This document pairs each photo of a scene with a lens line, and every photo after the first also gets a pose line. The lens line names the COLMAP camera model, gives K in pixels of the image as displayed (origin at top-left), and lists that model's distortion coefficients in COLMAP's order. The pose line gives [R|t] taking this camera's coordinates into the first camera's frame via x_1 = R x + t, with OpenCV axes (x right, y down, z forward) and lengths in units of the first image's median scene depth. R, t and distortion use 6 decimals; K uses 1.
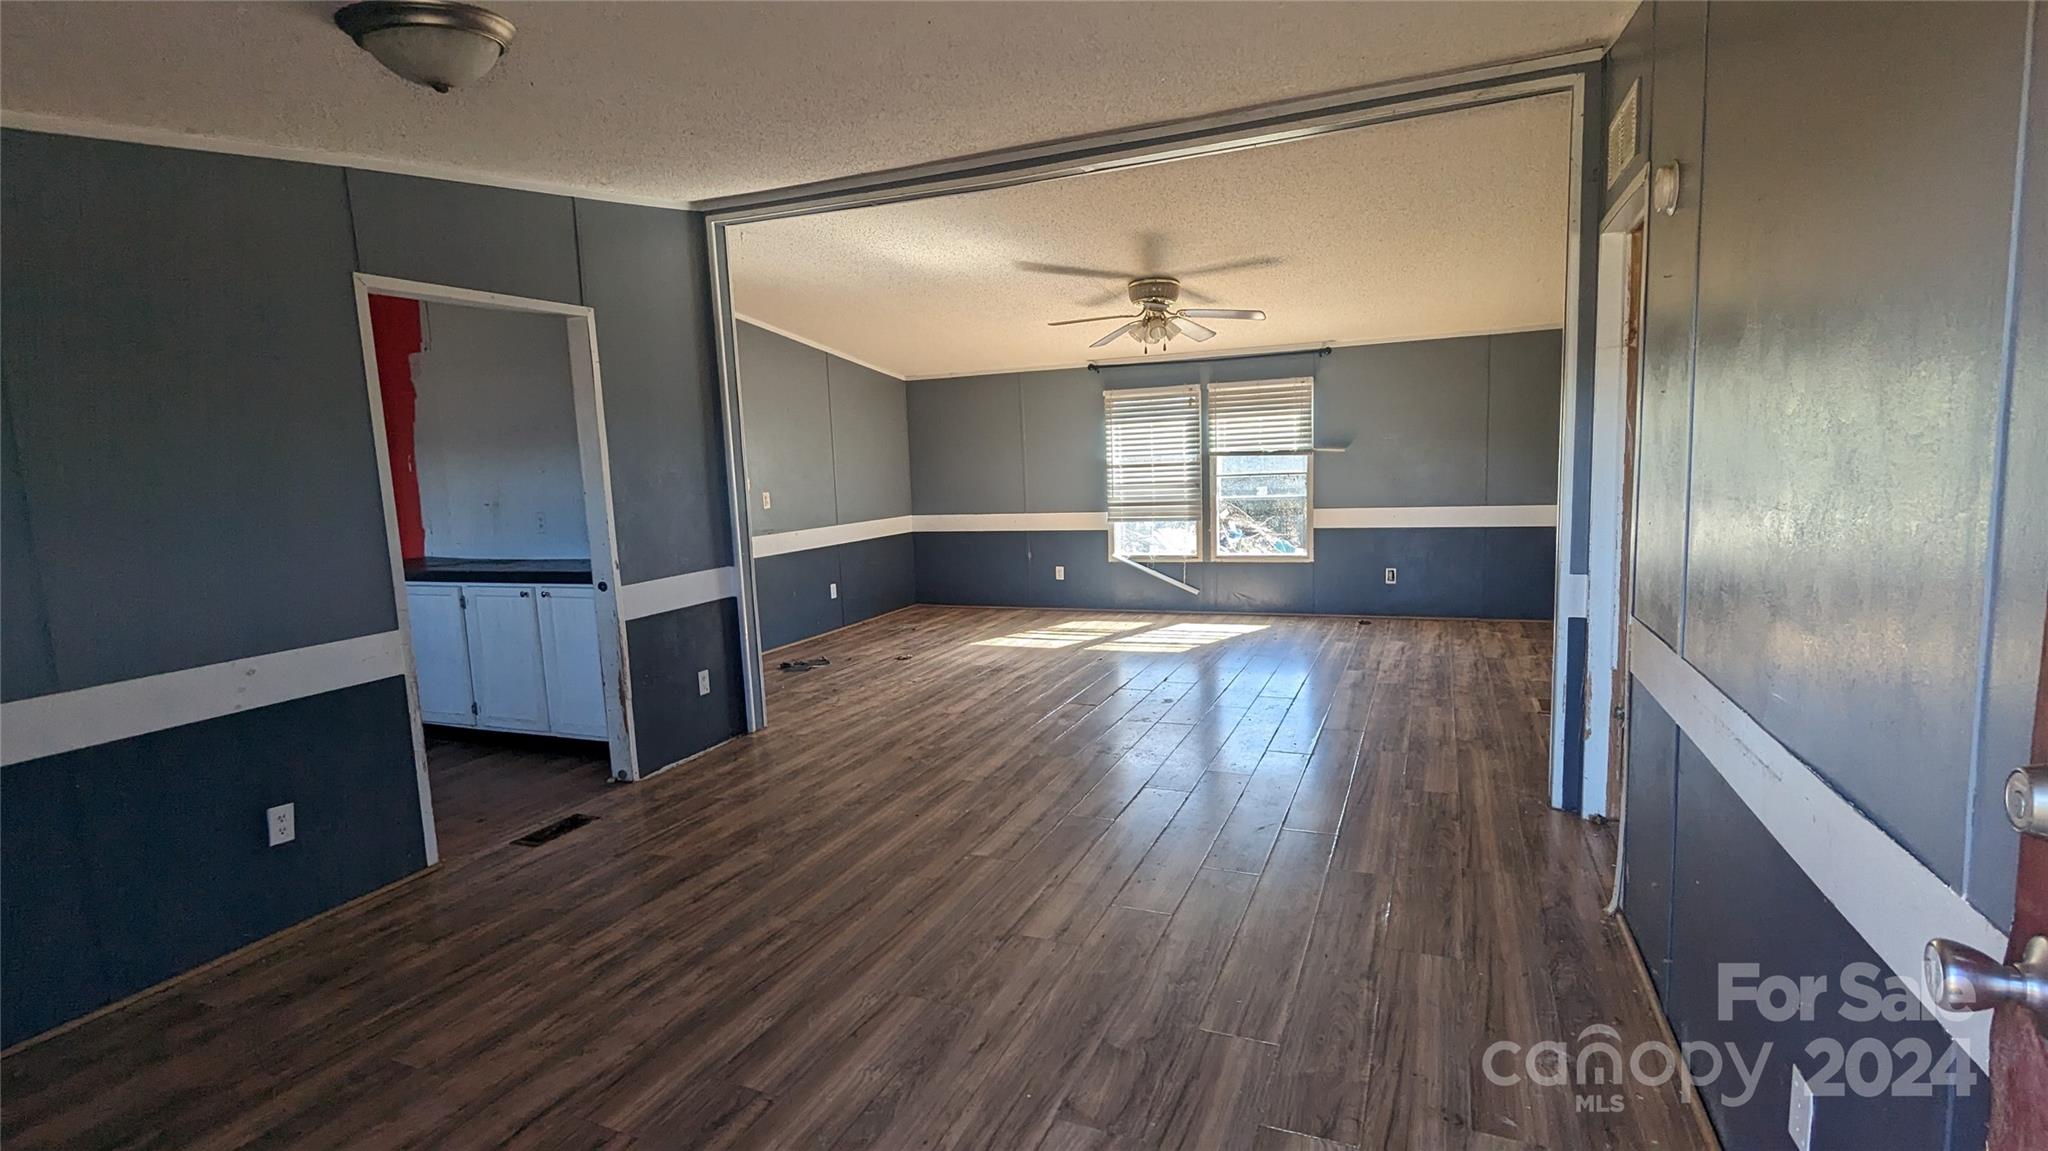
lens RADIAL K [[961.4, 0, 1024.0], [0, 961.4, 575.5], [0, 0, 1]] dist [-0.000345, 0.000013]
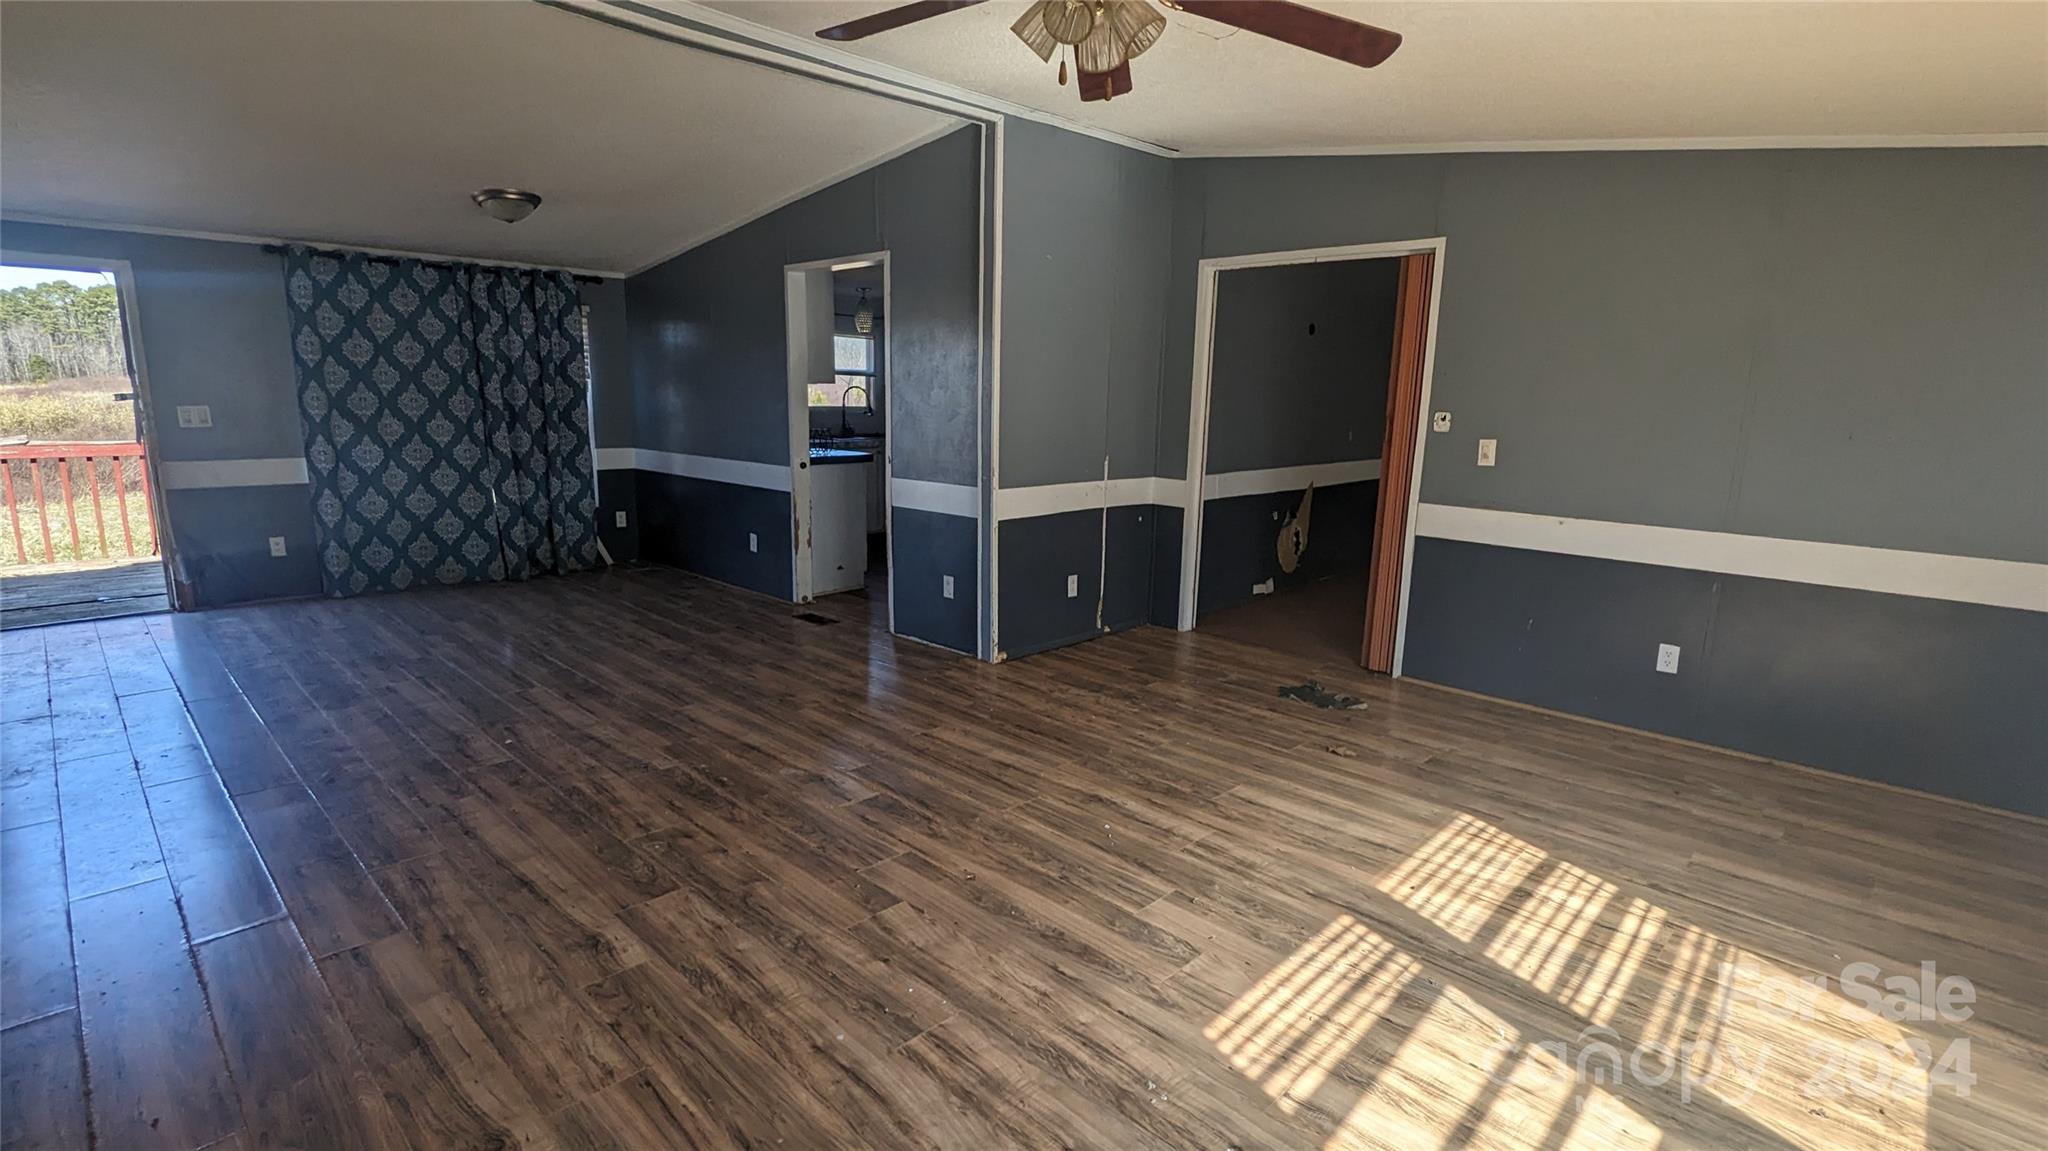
lens RADIAL K [[961.4, 0, 1024.0], [0, 961.4, 575.5], [0, 0, 1]] dist [-0.000345, 0.000013]
pose [[-0.360417, 0.209681, -0.908919, 0.659640], [-0.119674, 0.955960, 0.267989, -0.215030], [0.925082, 0.205362, -0.319451, 1.529341]]
